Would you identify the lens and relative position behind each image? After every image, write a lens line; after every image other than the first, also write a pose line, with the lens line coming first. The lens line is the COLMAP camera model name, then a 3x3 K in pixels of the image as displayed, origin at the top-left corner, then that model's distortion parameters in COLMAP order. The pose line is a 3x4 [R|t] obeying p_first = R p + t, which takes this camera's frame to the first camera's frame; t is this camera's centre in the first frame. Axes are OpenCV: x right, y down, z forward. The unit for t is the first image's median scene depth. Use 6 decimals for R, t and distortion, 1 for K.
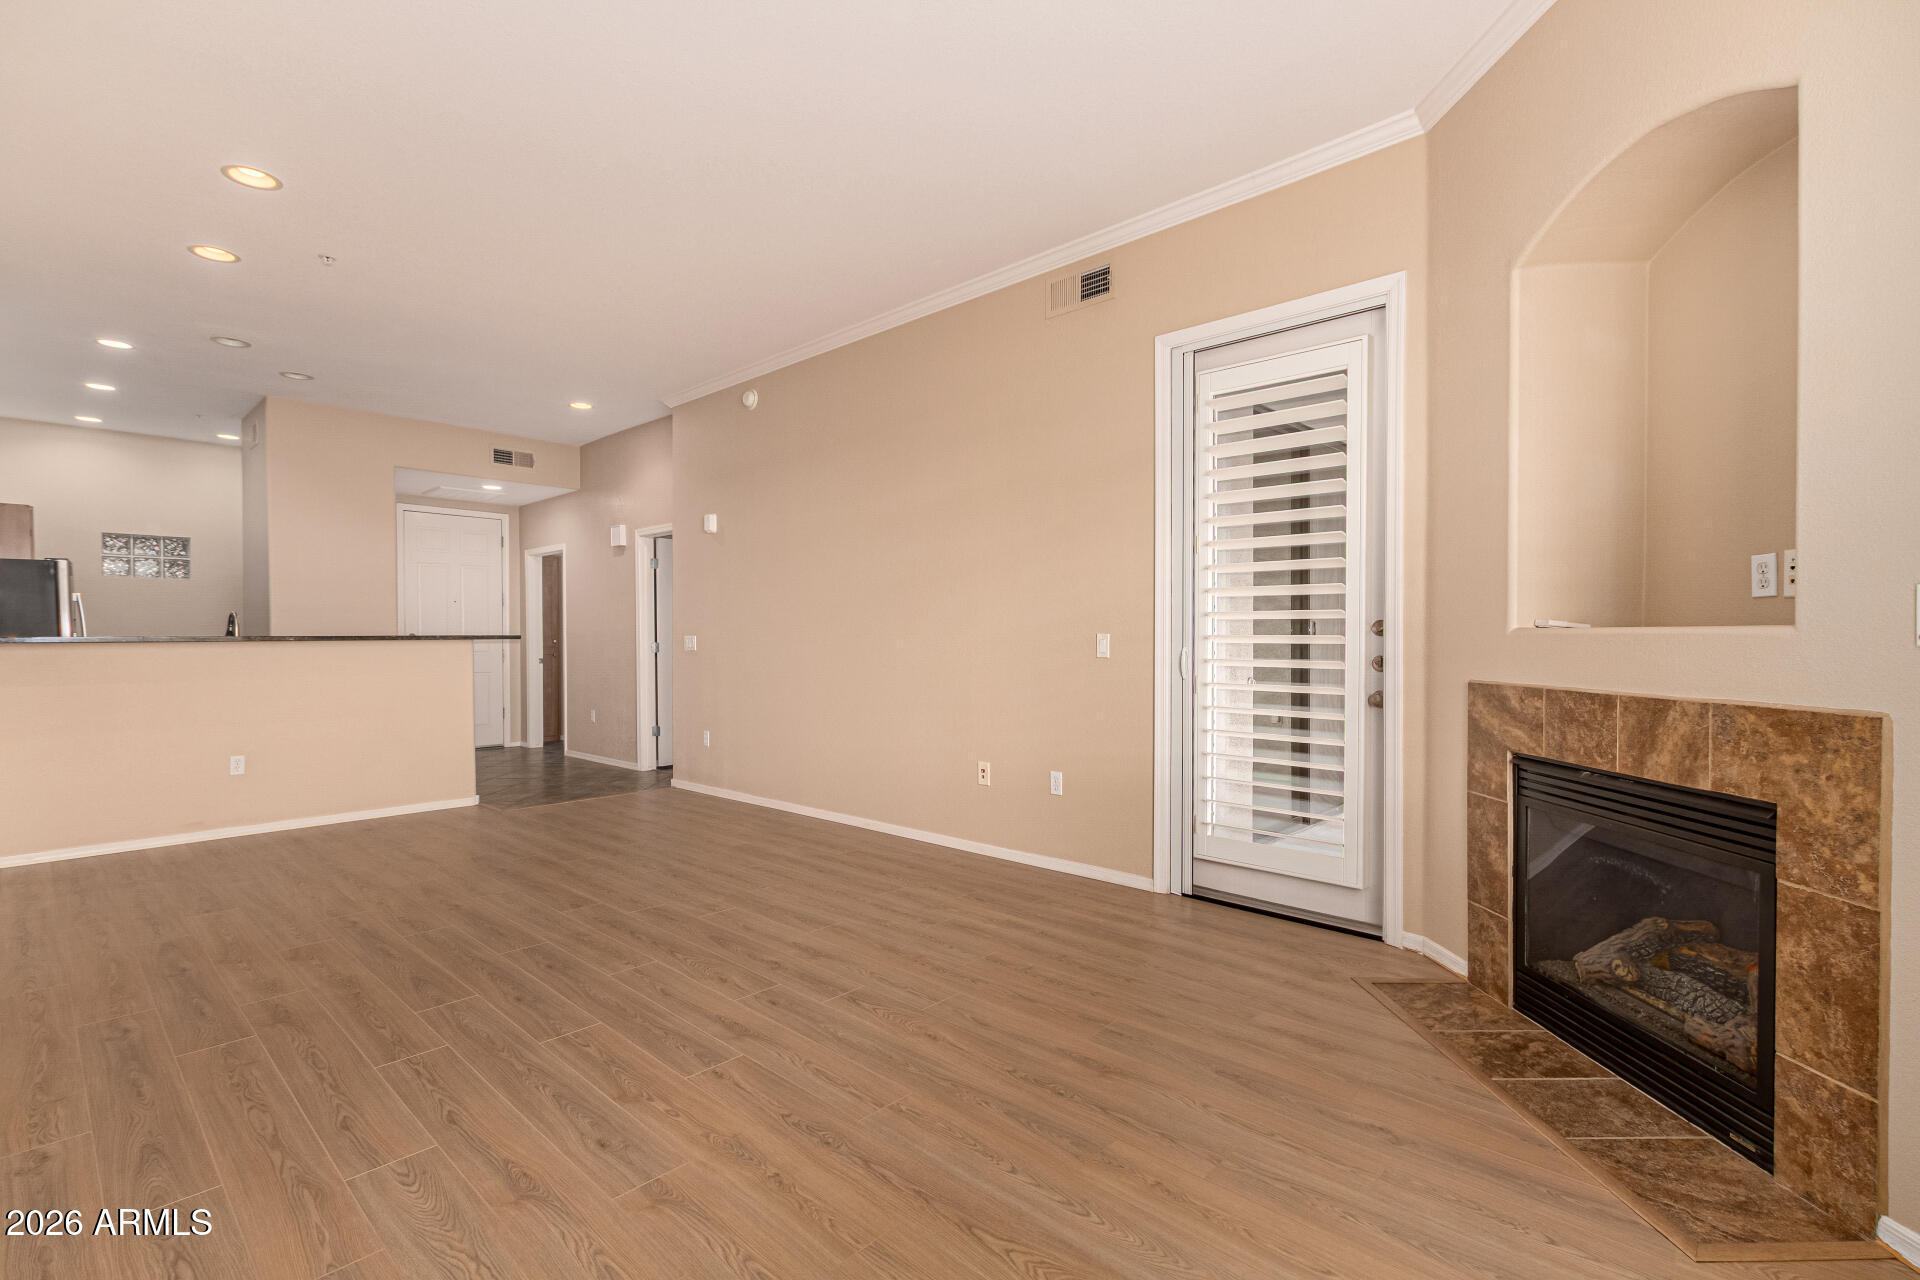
lens RADIAL K [[879.2, 0, 961.3], [0, 879.2, 644.6], [0, 0, 1]] dist [0.003001, -0.000313]
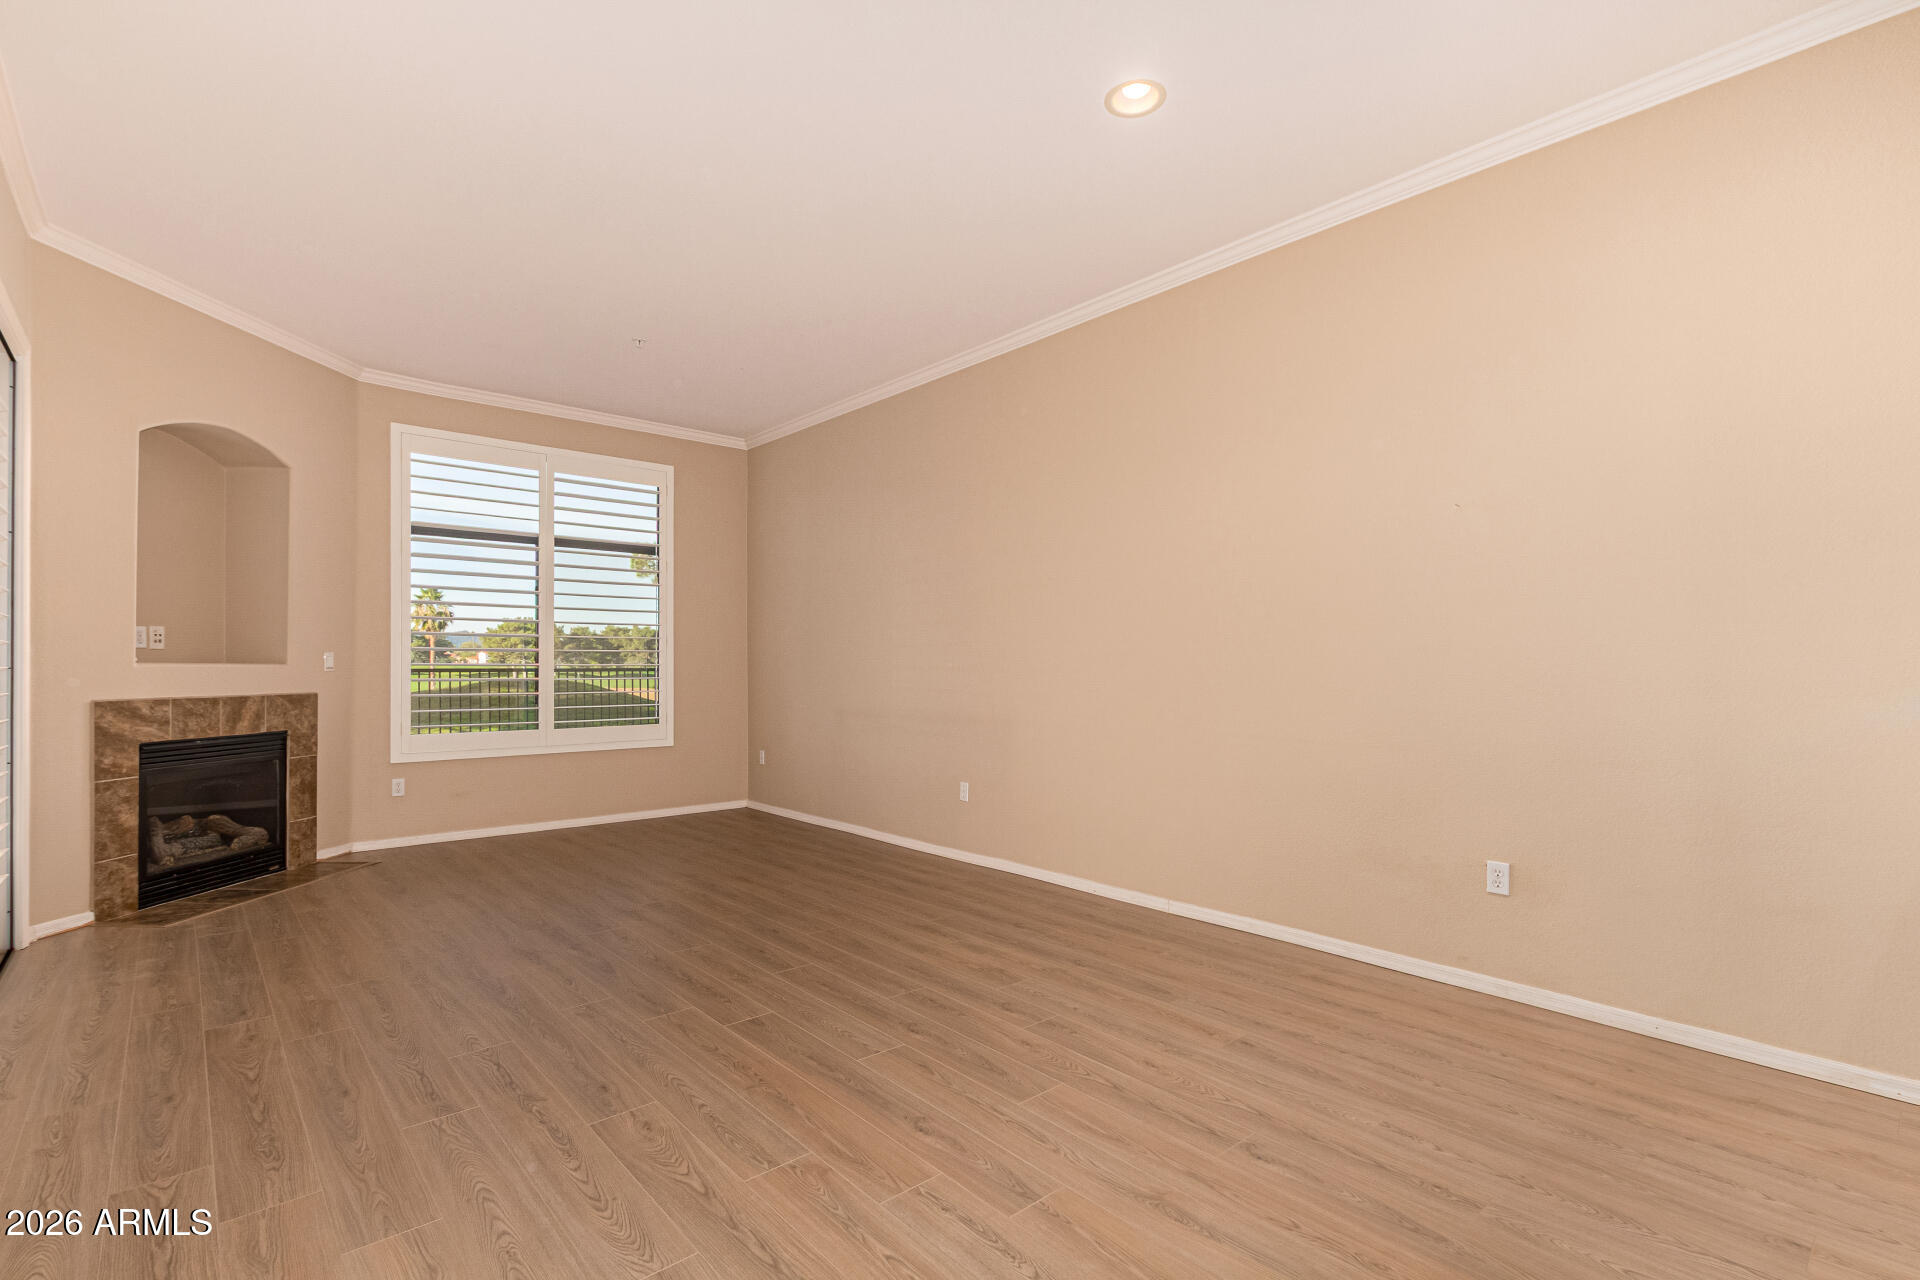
lens RADIAL K [[879.2, 0, 973.8], [0, 879.2, 654.5], [0, 0, 1]] dist [0.003001, -0.000313]
pose [[-0.996525, 0.000332, 0.083291, -1.034378], [-0.000139, 0.999984, -0.005650, -0.026219], [-0.083291, -0.005642, -0.996509, 2.619744]]
